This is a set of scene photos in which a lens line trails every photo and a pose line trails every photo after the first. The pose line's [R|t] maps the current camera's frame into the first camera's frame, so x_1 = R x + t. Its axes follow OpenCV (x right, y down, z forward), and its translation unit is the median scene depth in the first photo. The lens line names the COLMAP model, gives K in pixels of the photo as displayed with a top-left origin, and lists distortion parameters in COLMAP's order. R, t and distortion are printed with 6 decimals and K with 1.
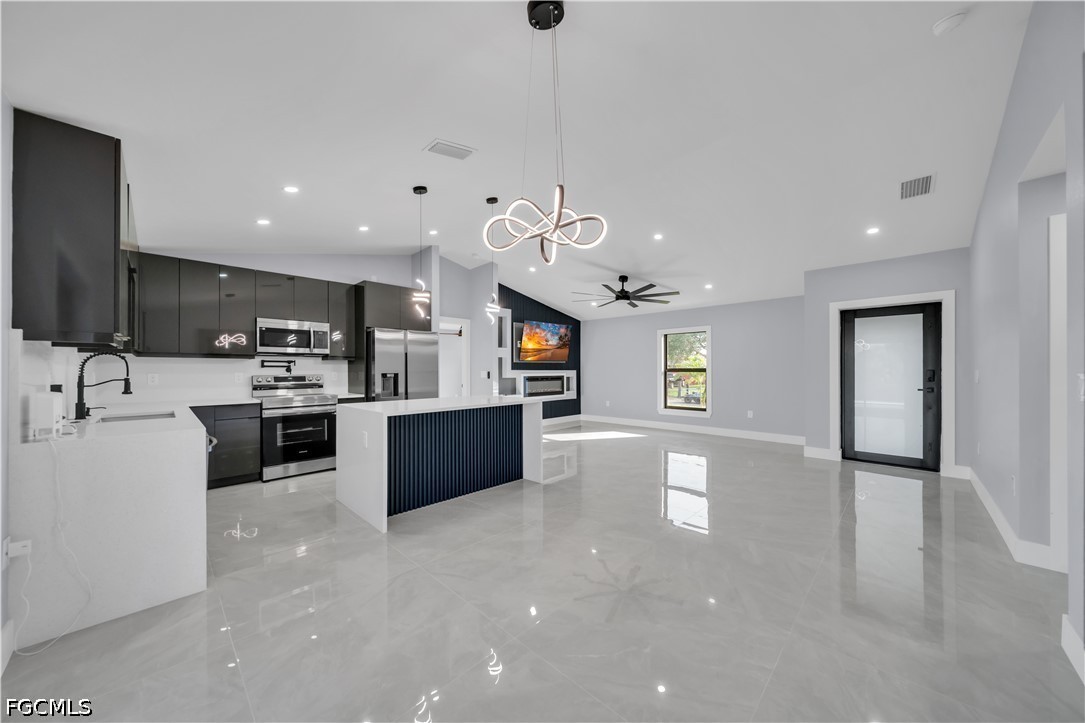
lens RADIAL K [[374.3, 0, 544.9], [0, 374.3, 368.4], [0, 0, 1]] dist [-0.001400, 0.000005]
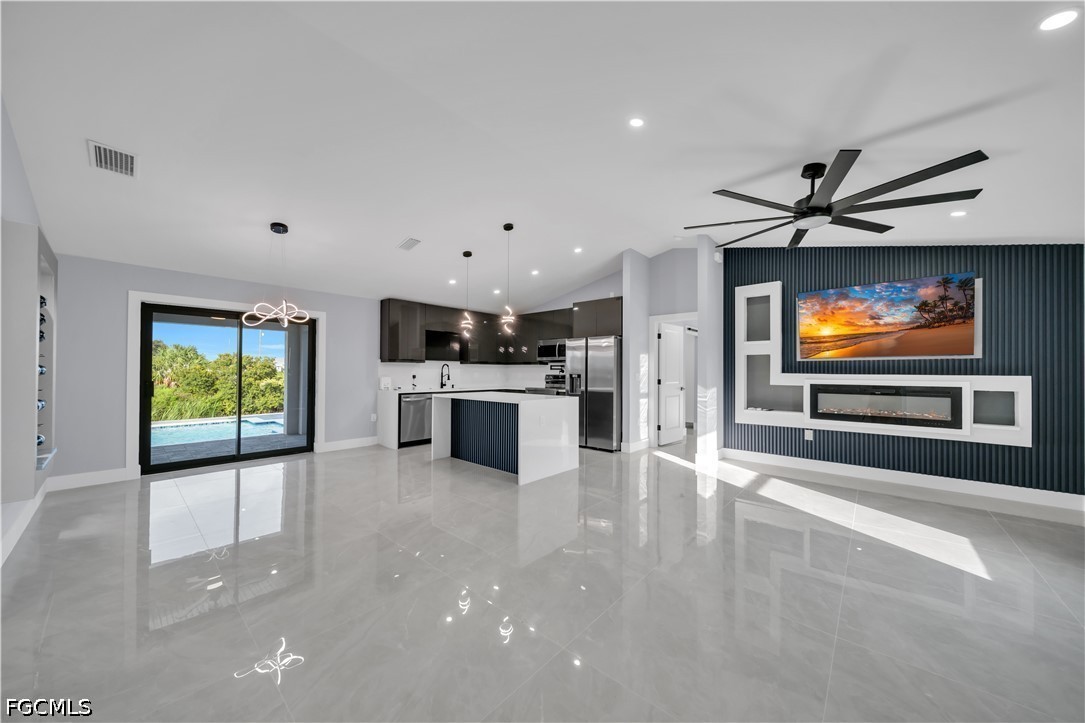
lens RADIAL K [[374.3, 0, 544.9], [0, 374.3, 368.4], [0, 0, 1]] dist [-0.001400, 0.000005]
pose [[0.043872, -0.004680, -0.999026, 0.572046], [-0.000636, 0.999989, -0.004712, -0.000465], [0.999037, 0.000842, 0.043869, 0.588232]]
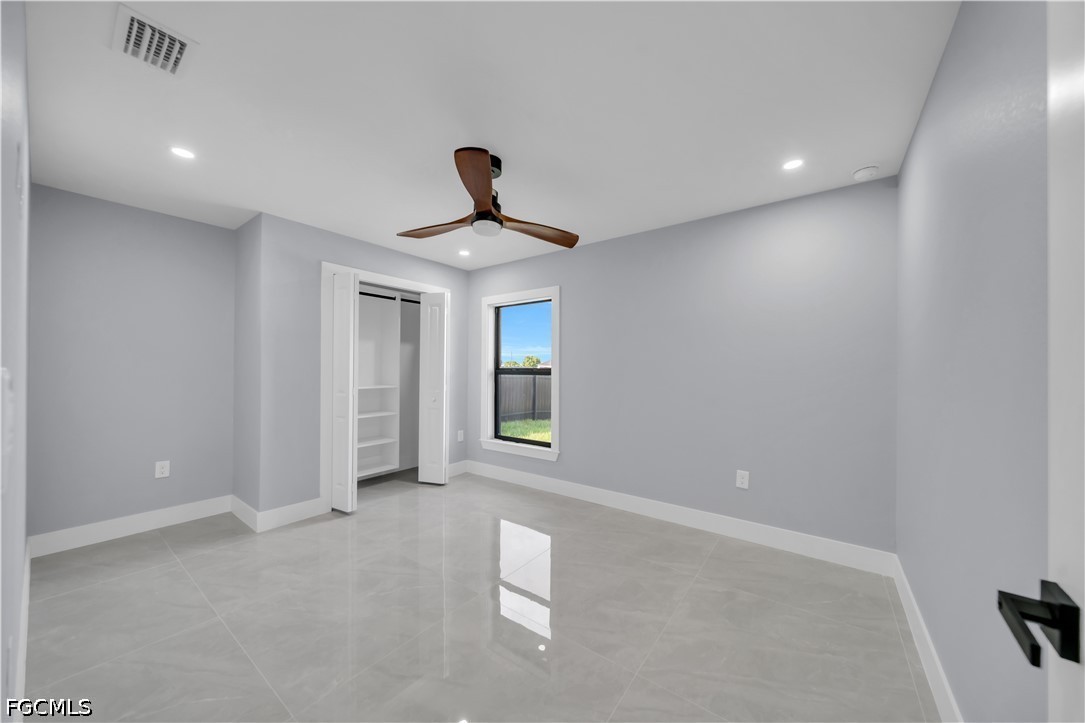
lens RADIAL K [[374.3, 0, 544.9], [0, 374.3, 368.4], [0, 0, 1]] dist [-0.001400, 0.000005]
pose [[0.992714, 0.008956, 0.120158, 0.359349], [-0.009327, 0.999953, 0.002524, 0.000038], [-0.120130, -0.003626, 0.992752, 0.477553]]
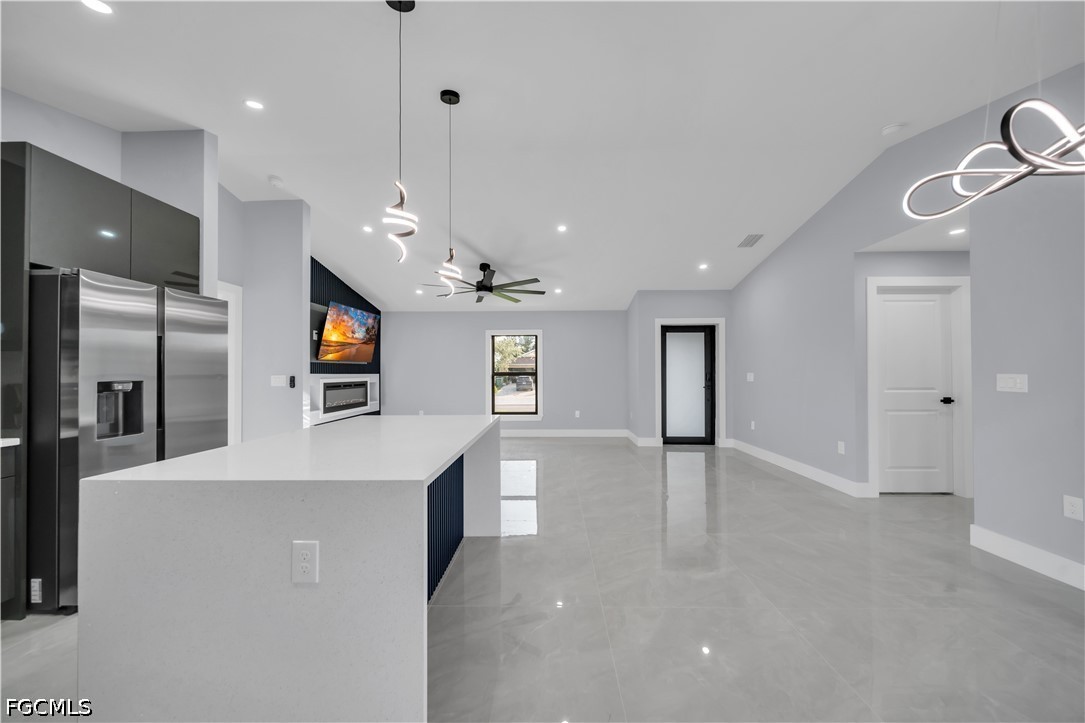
lens RADIAL K [[374.3, 0, 544.9], [0, 374.3, 368.4], [0, 0, 1]] dist [-0.001400, 0.000005]
pose [[0.732017, 0.007457, 0.681246, -0.243656], [-0.001246, 0.999953, -0.009606, 0.000797], [-0.681285, 0.006183, 0.731992, 0.247930]]
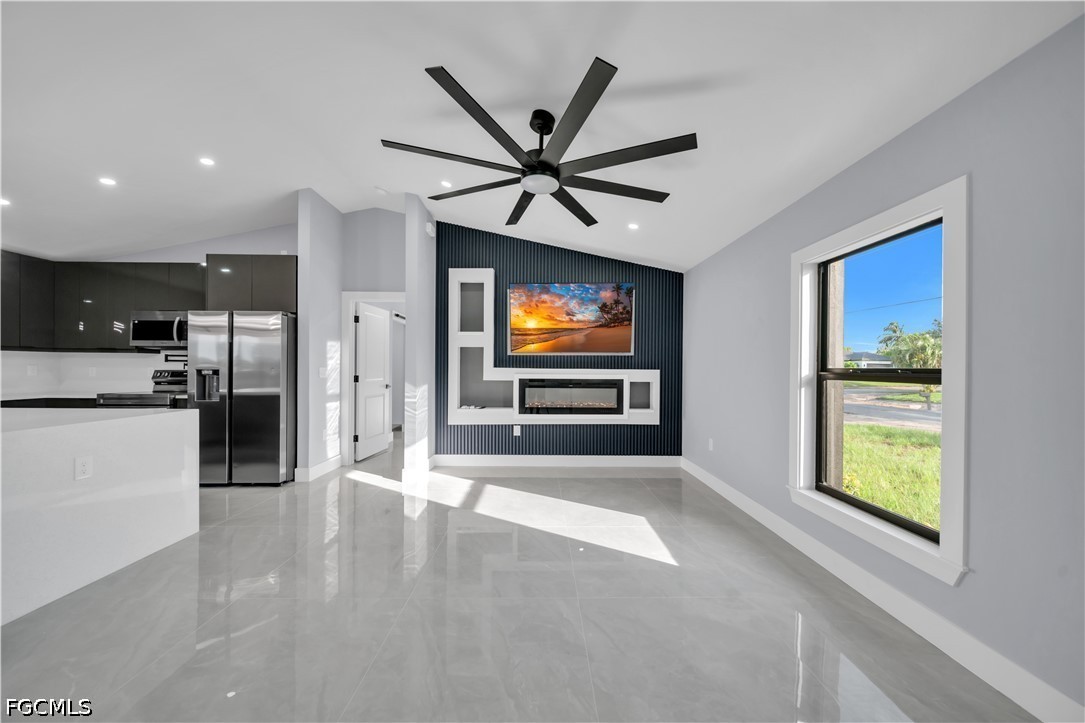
lens RADIAL K [[374.3, 0, 544.9], [0, 374.3, 368.4], [0, 0, 1]] dist [-0.001400, 0.000005]
pose [[0.703352, 0.010219, -0.710768, 0.423523], [-0.005750, 0.999946, 0.008687, 0.000218], [0.710818, -0.002023, 0.703373, 0.662667]]
